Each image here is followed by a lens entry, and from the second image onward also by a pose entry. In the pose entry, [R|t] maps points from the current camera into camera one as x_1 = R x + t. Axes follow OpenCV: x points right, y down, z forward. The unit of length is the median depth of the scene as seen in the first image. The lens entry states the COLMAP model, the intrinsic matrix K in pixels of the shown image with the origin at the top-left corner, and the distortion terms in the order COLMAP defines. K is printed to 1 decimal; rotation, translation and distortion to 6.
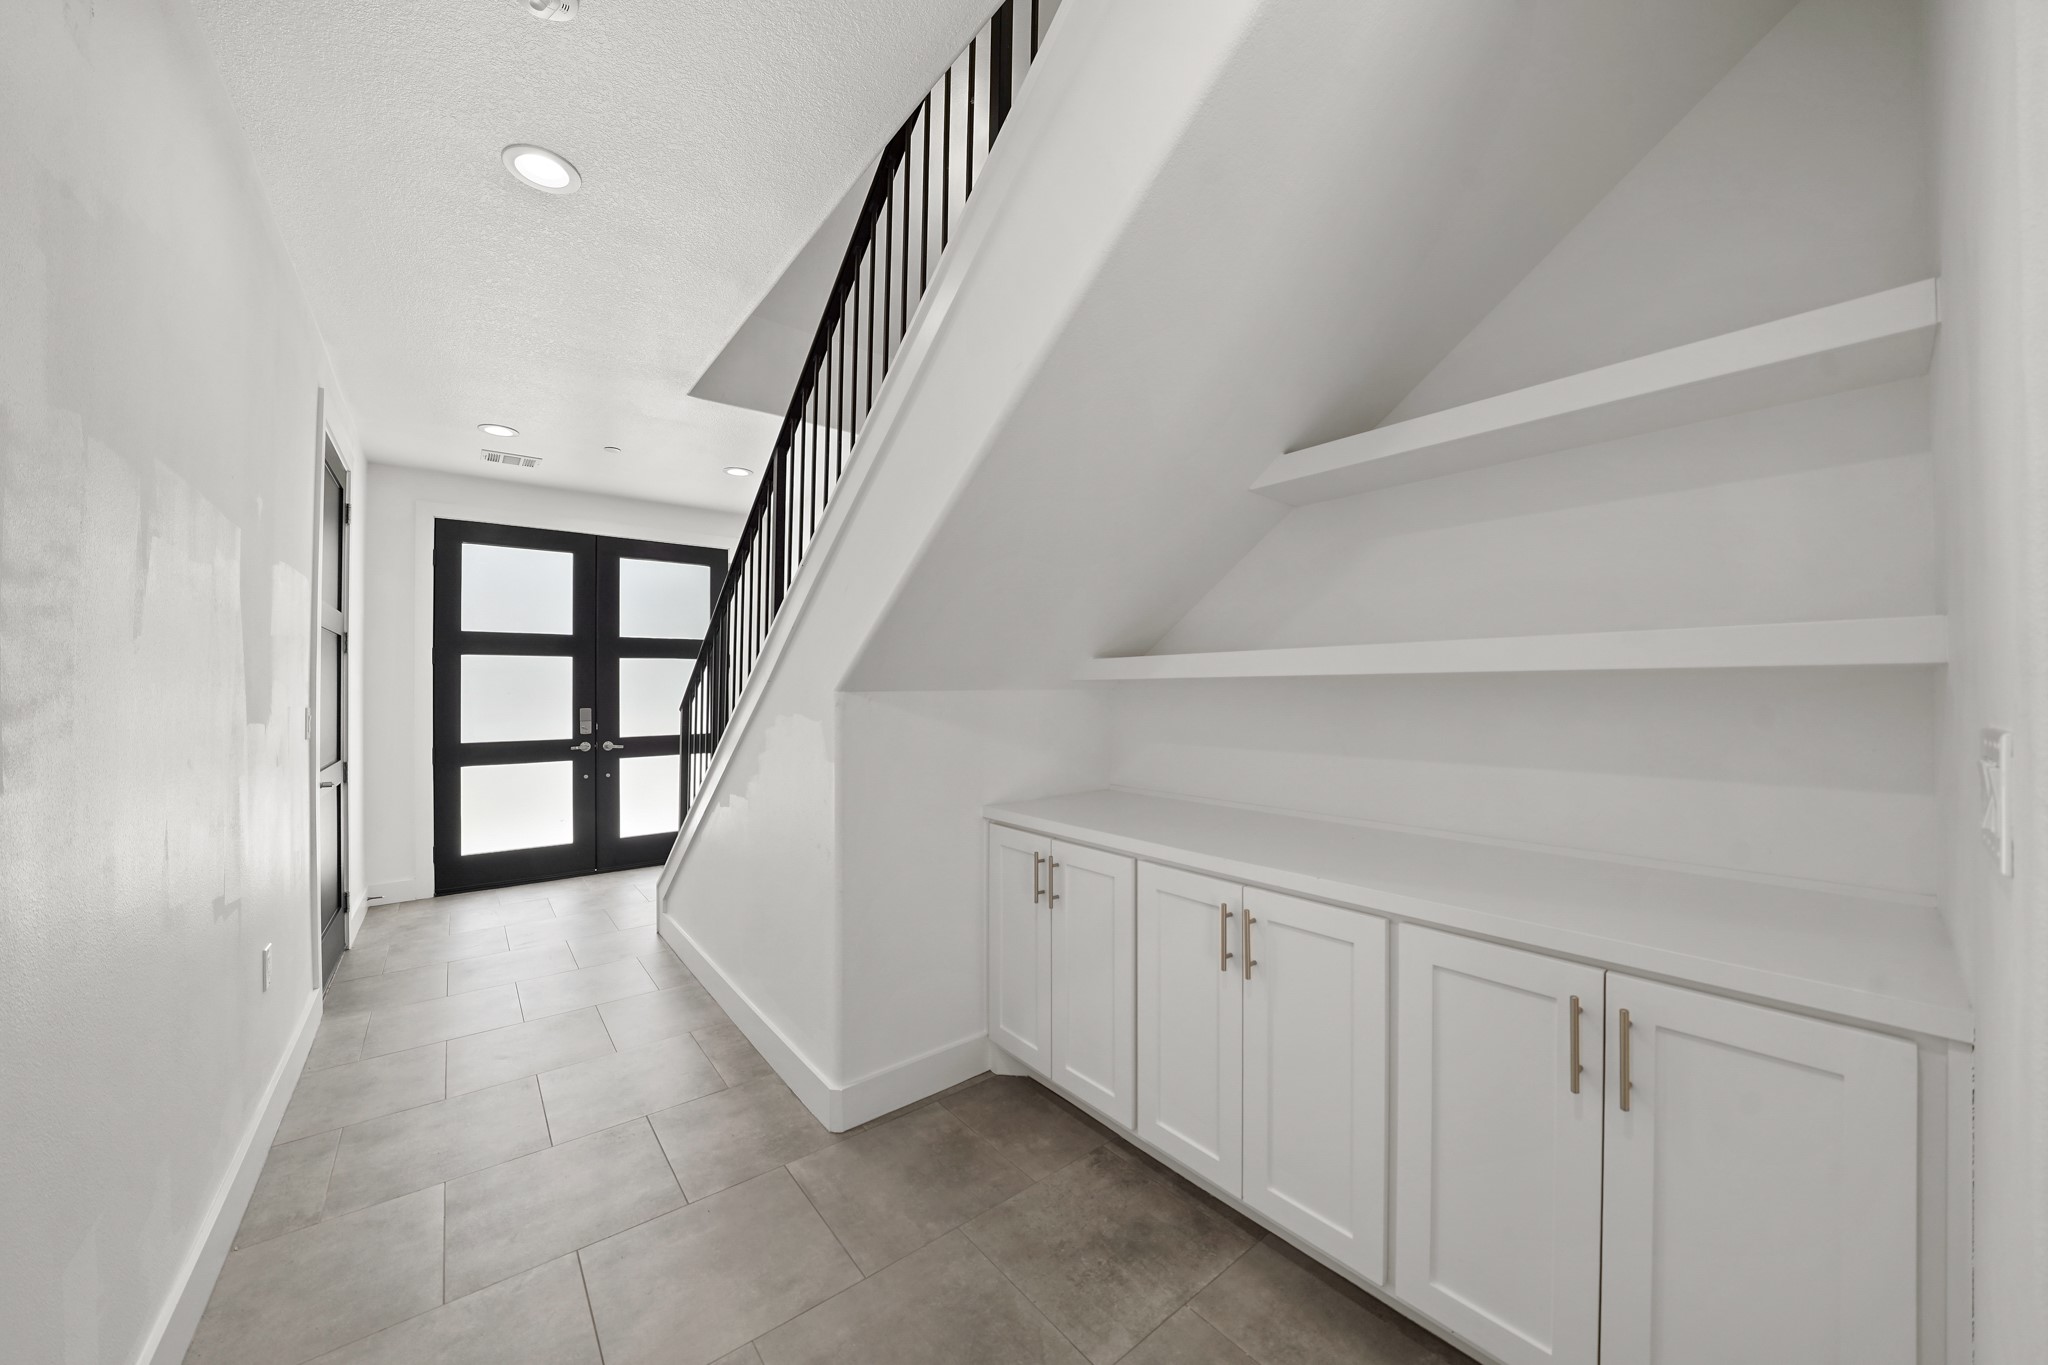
lens RADIAL K [[707.7, 0, 1025.4], [0, 707.7, 683.2], [0, 0, 1]] dist [-0.024412, 0.000834]
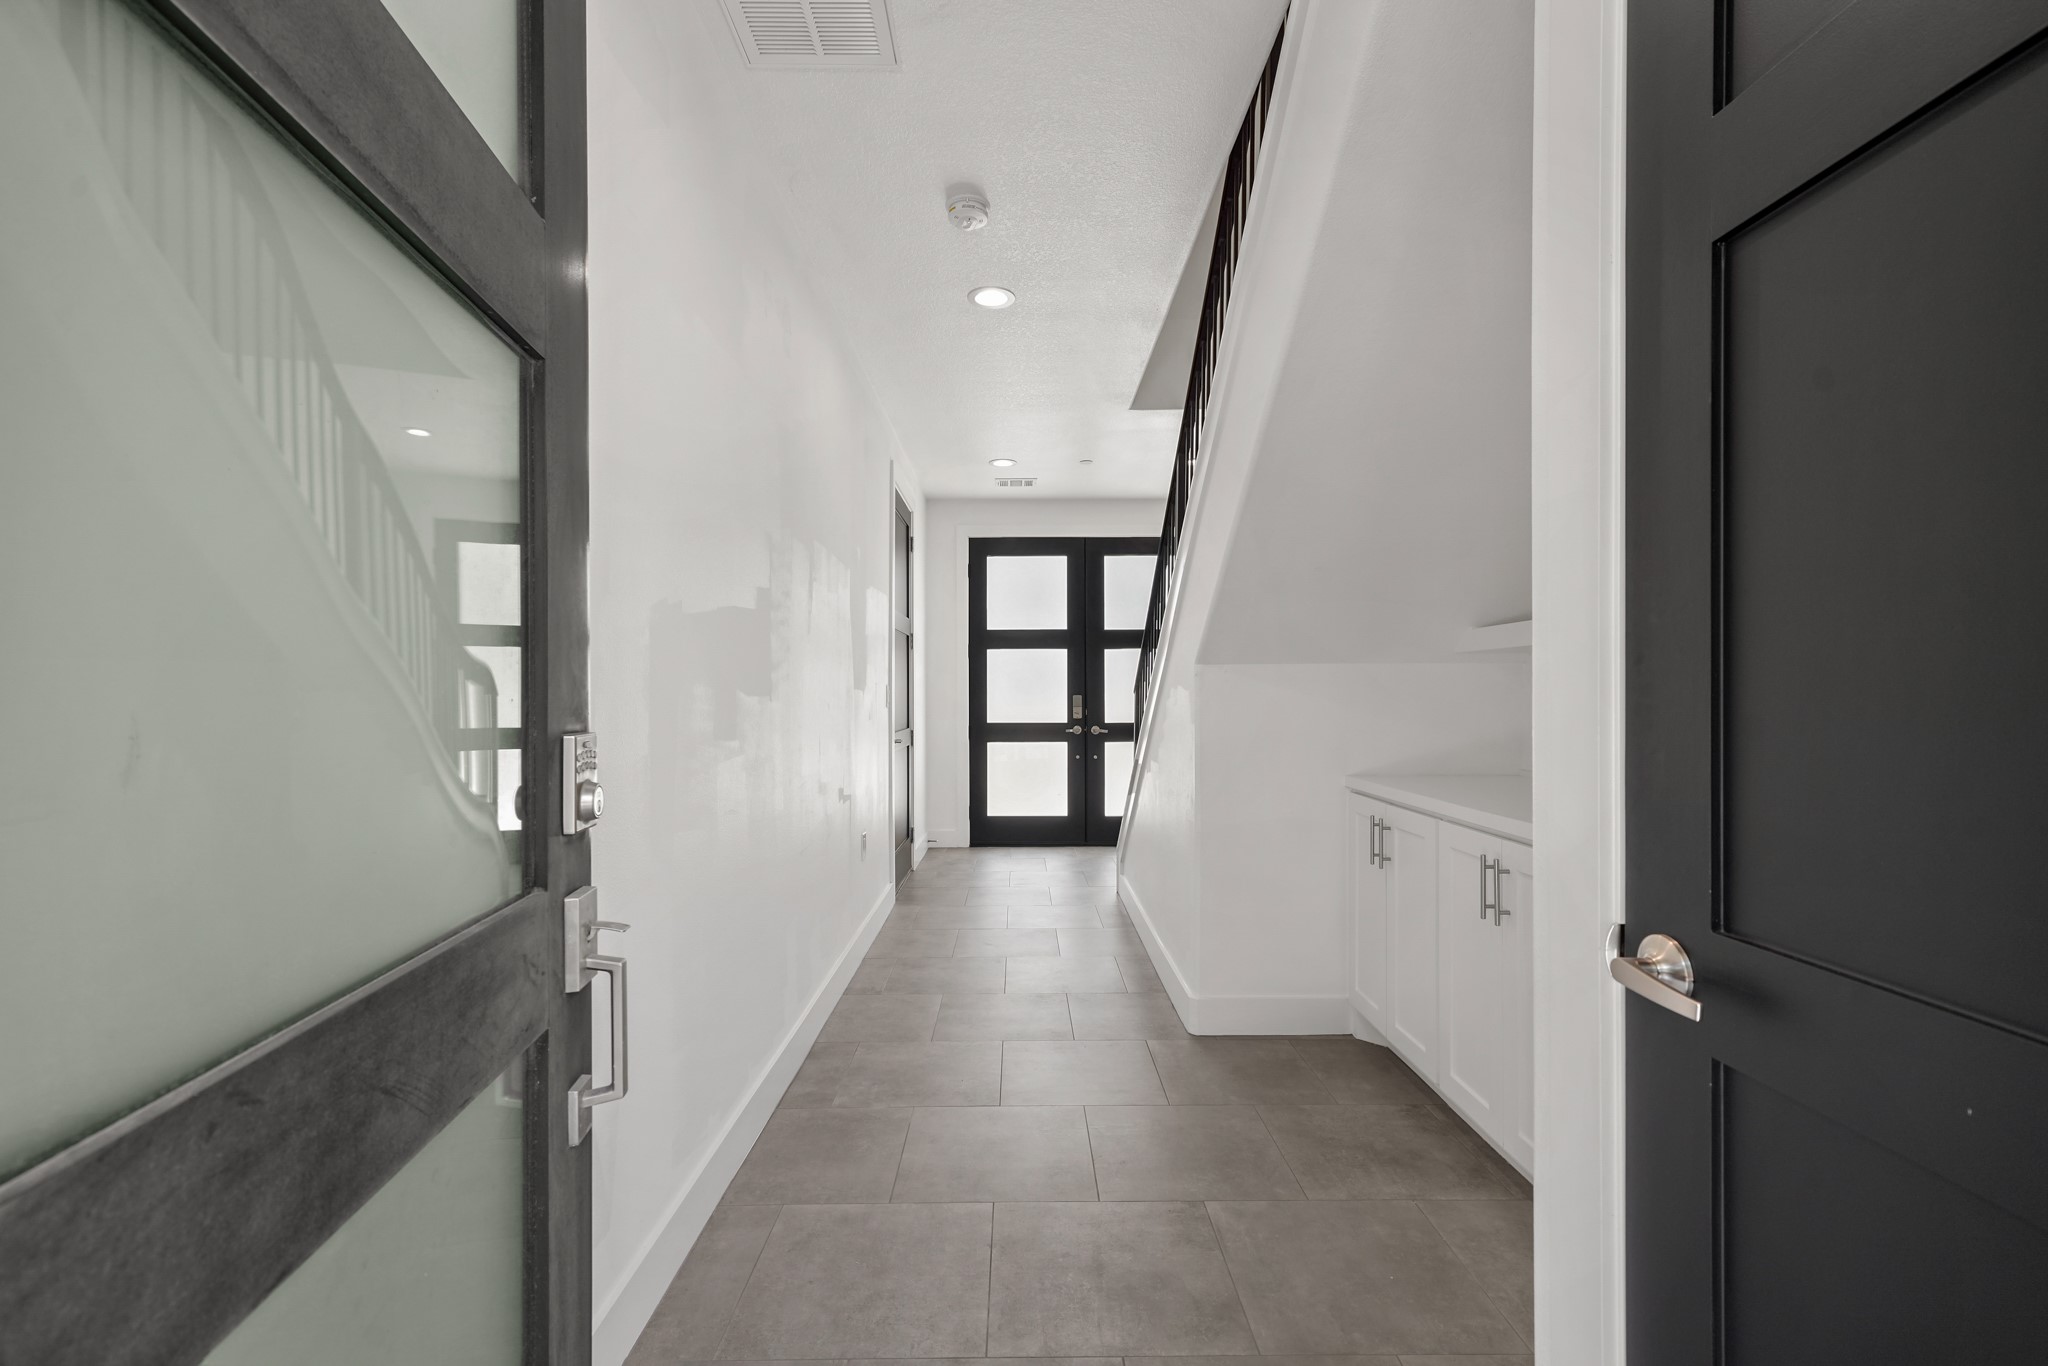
lens RADIAL K [[878.8, 0, 1023.7], [0, 878.8, 688.9], [0, 0, 1]] dist [0.001237, 0.000025]
pose [[0.780976, -0.000323, -0.624560, 0.239221], [0.005182, 0.999969, 0.005963, 0.024092], [0.624539, -0.007894, 0.780954, -0.187037]]
